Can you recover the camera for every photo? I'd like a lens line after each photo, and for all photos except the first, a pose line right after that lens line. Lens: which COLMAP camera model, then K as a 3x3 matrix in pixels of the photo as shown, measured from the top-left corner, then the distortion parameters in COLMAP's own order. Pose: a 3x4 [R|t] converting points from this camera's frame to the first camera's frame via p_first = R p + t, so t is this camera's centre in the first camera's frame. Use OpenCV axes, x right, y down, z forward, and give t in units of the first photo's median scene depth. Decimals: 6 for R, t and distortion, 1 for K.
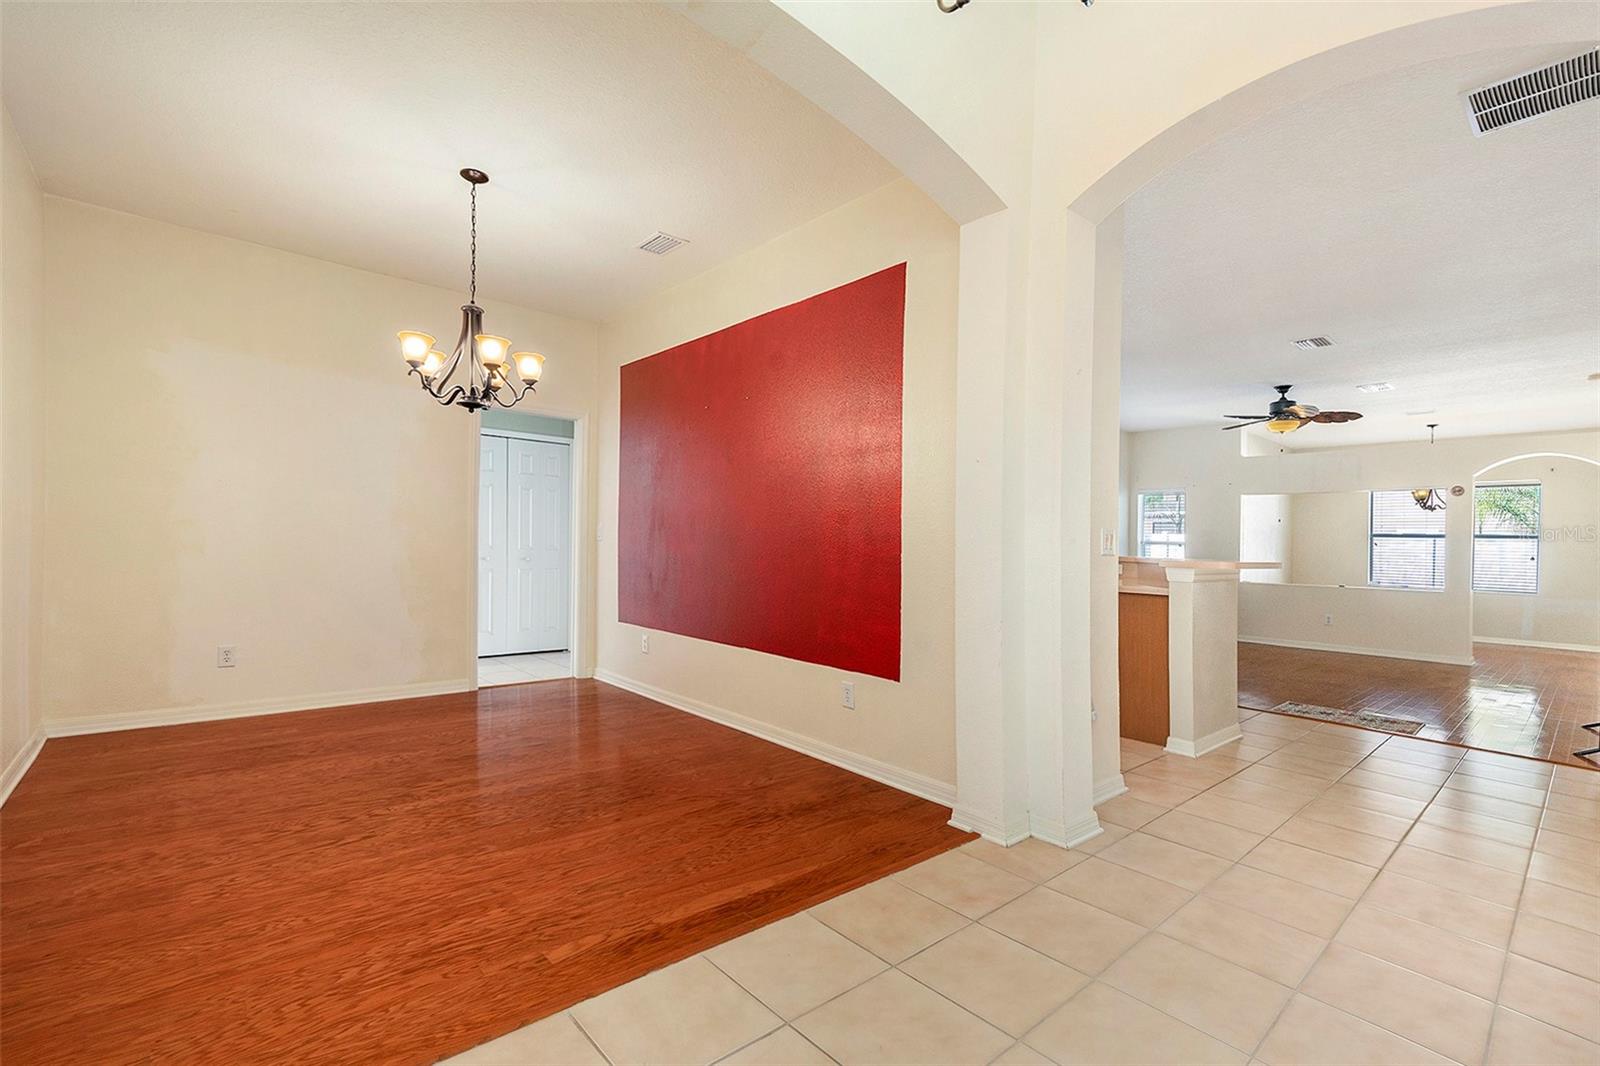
lens RADIAL K [[706.7, 0, 796.9], [0, 706.7, 521.5], [0, 0, 1]] dist [-0.001266, 0.000228]
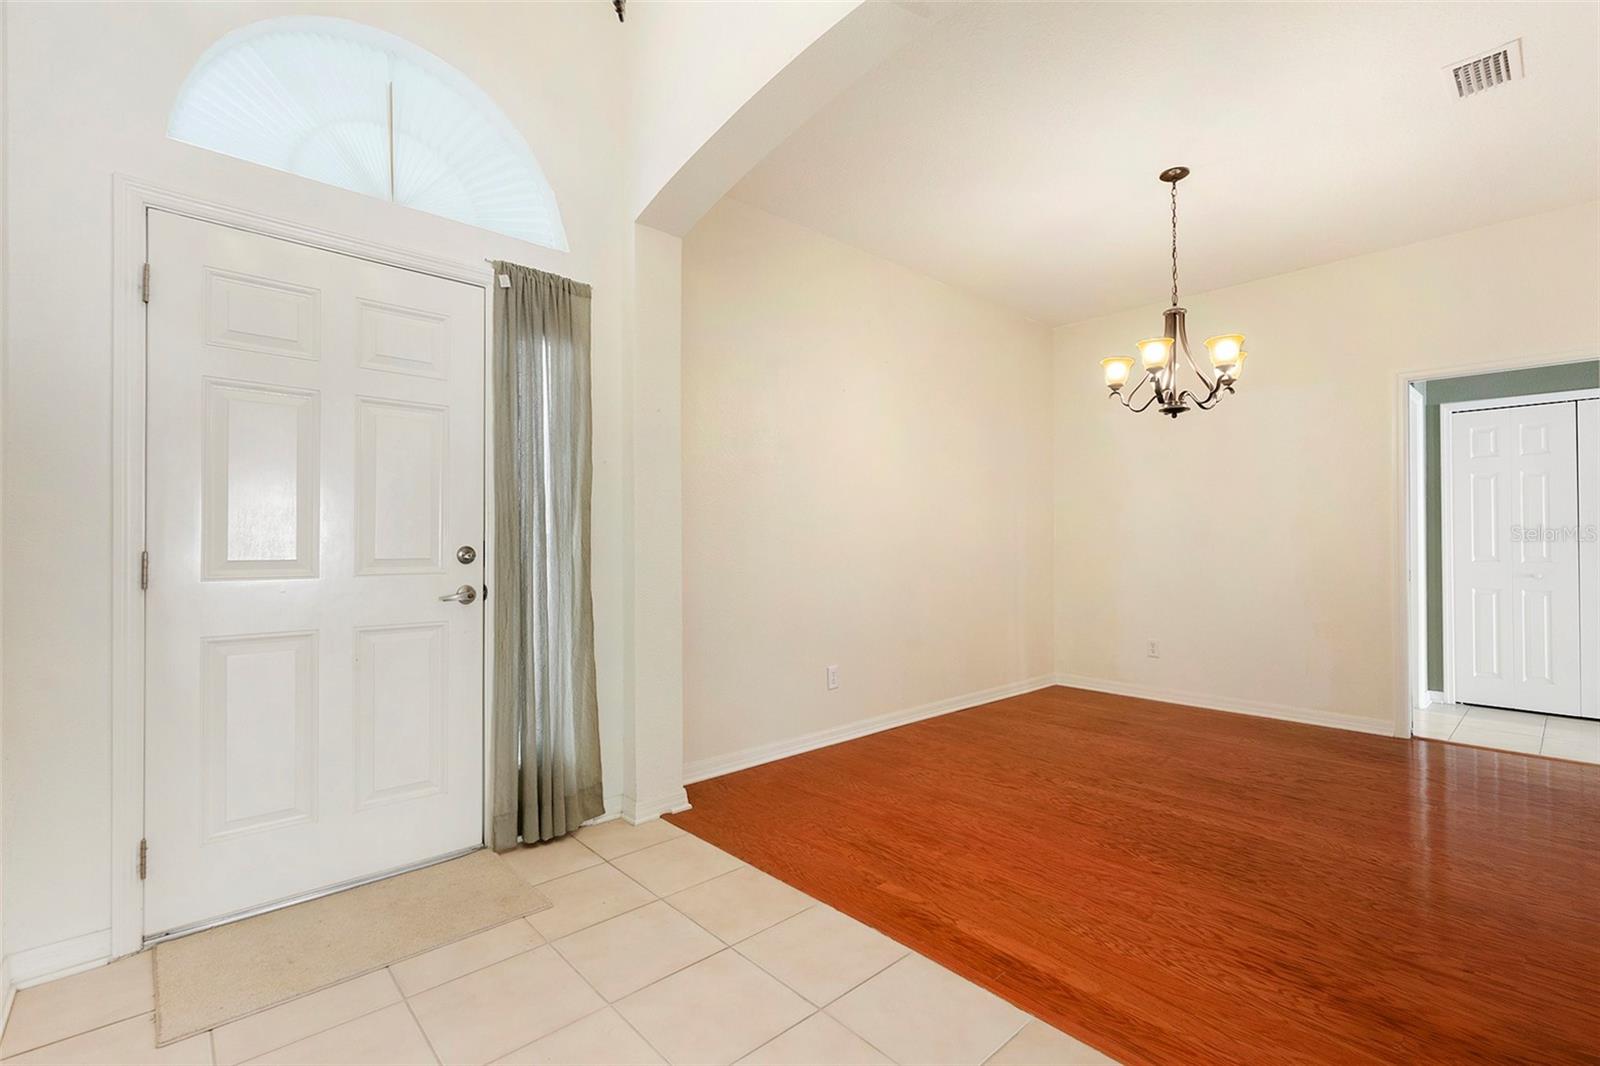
lens RADIAL K [[725.2, 0, 812.0], [0, 725.2, 536.9], [0, 0, 1]] dist [0.002534, -0.000014]
pose [[0.045554, -0.028833, -0.998546, 0.603471], [0.032481, 0.999098, -0.027367, 0.023967], [0.998434, -0.031187, 0.046449, 0.539123]]
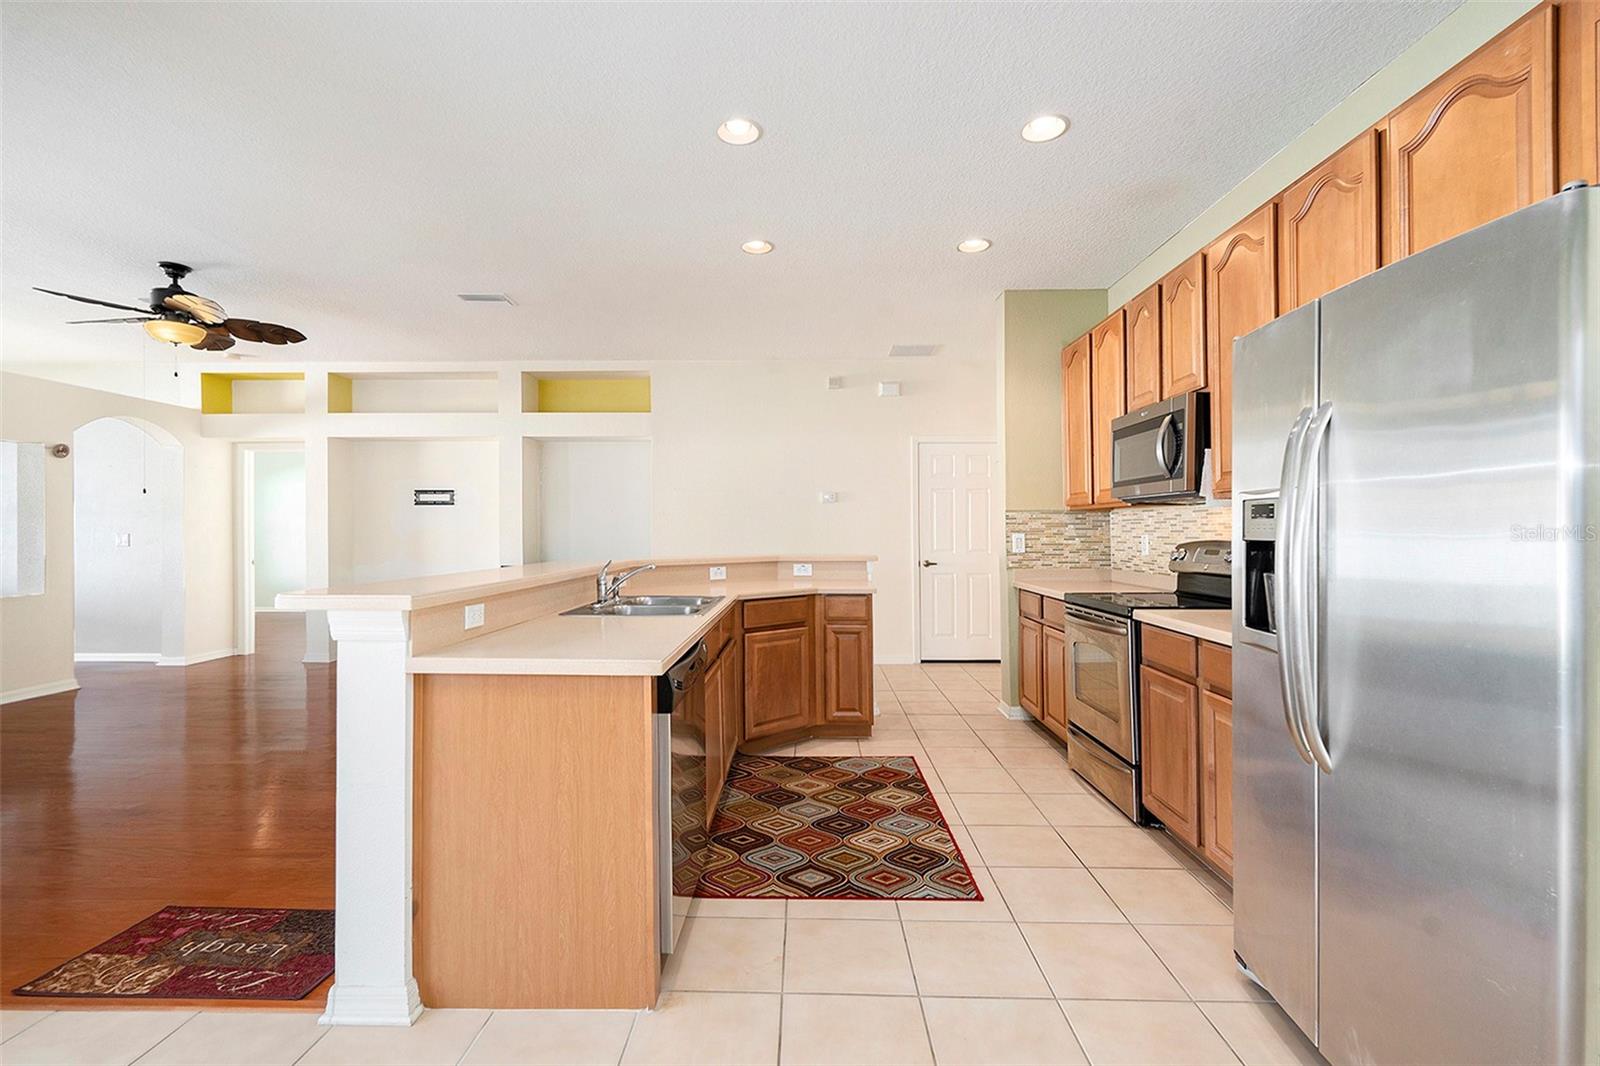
lens RADIAL K [[711.2, 0, 794.5], [0, 711.2, 532.2], [0, 0, 1]] dist [0.002549, 0.000963]
pose [[-0.747201, -0.023334, 0.664188, -0.218983], [-0.037559, 0.999269, -0.007148, 0.038646], [-0.663535, -0.030287, -0.747532, 2.723248]]
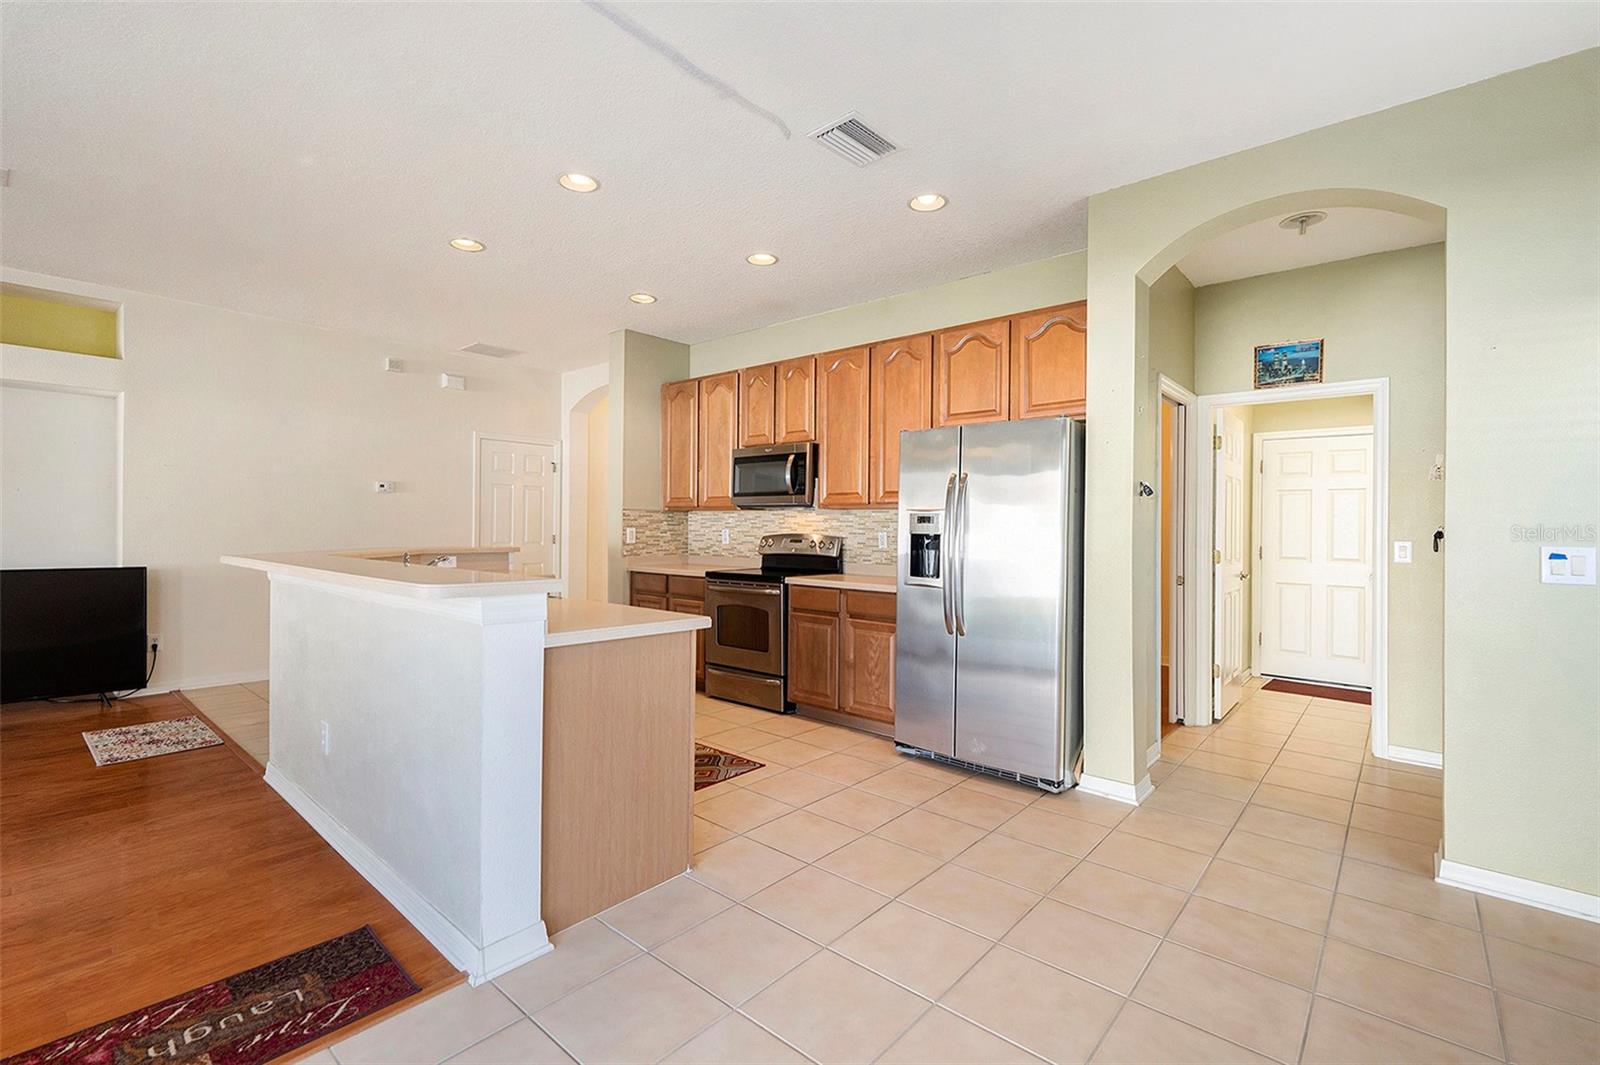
lens RADIAL K [[711.8, 0, 792.2], [0, 711.8, 537.6], [0, 0, 1]] dist [-0.002203, -0.000162]
pose [[-0.990718, -0.032811, -0.131913, 0.283188], [-0.030202, 0.999308, -0.021732, 0.068071], [0.132534, -0.017547, -0.991023, 3.217762]]
